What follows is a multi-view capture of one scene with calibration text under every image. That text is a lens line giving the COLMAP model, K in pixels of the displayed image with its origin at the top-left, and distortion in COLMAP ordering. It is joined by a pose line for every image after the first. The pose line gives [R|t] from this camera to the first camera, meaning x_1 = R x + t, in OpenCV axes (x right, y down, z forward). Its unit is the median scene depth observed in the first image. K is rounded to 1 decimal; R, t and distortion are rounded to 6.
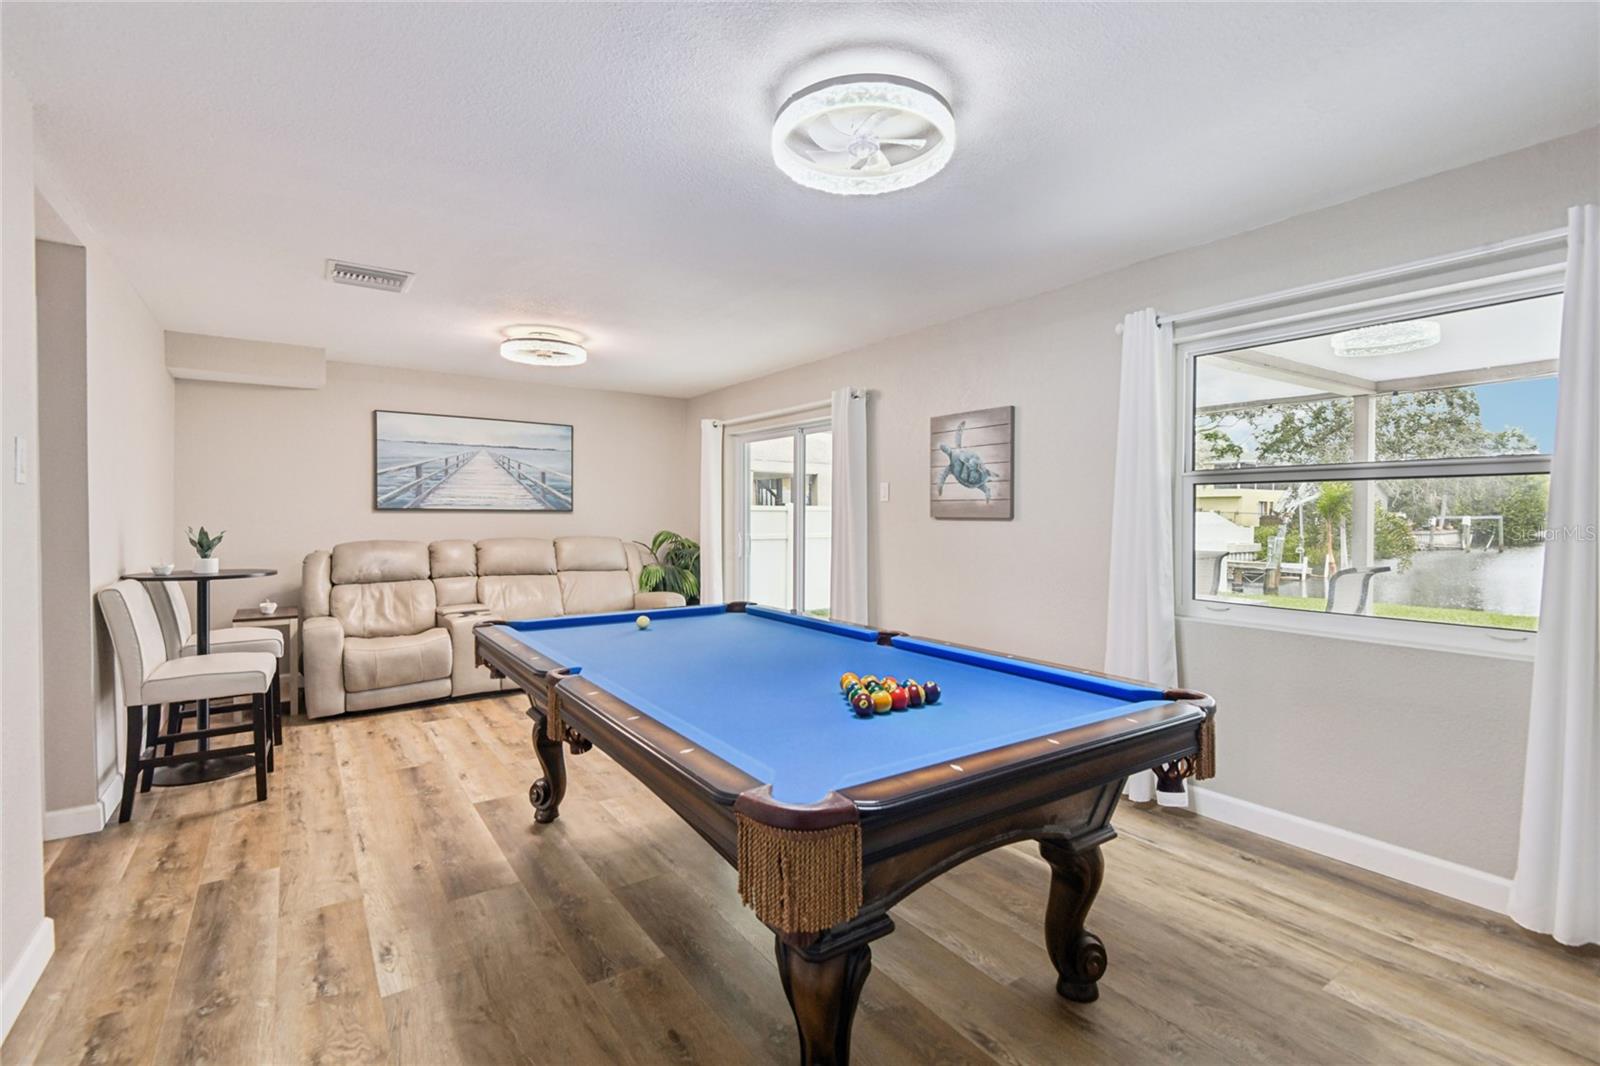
lens RADIAL K [[741.2, 0, 800.0], [0, 741.2, 533.0], [0, 0, 1]] dist [0.040217, -0.033084]
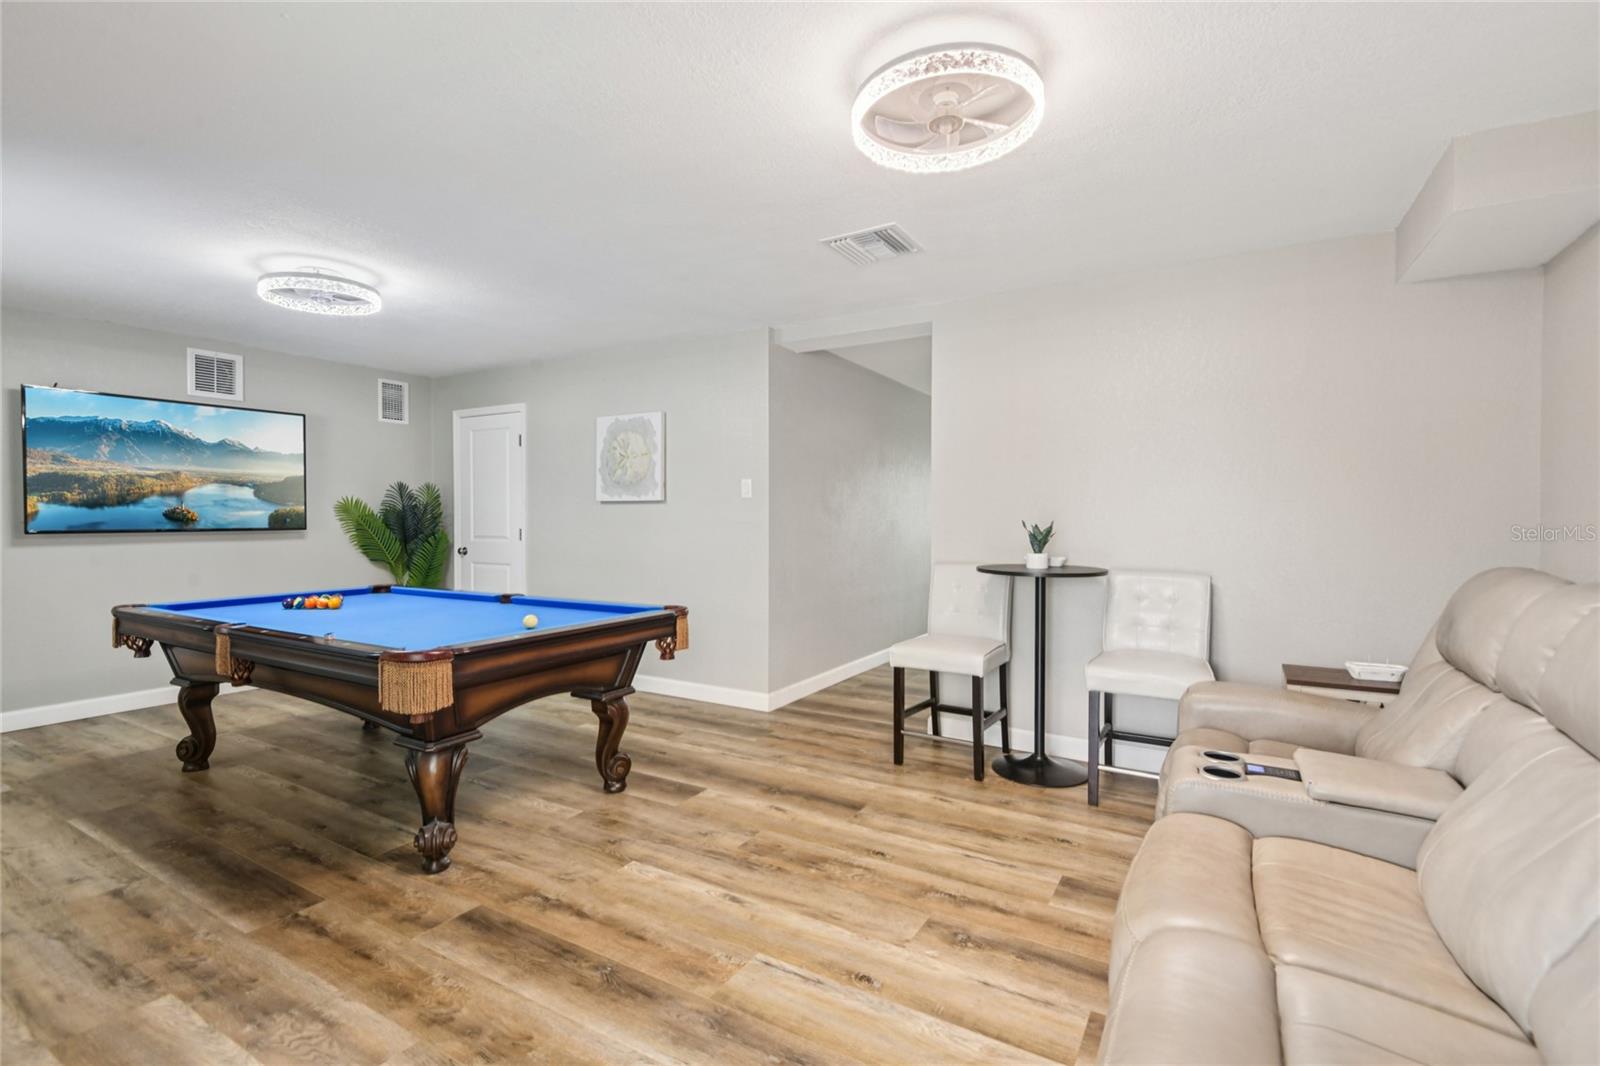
lens RADIAL K [[741.2, 0, 800.0], [0, 741.2, 533.0], [0, 0, 1]] dist [0.040217, -0.033084]
pose [[-0.909672, 0.008570, -0.415238, -0.125210], [-0.011358, 0.998900, 0.045497, -0.034808], [0.415172, 0.046104, -0.908574, 1.886421]]
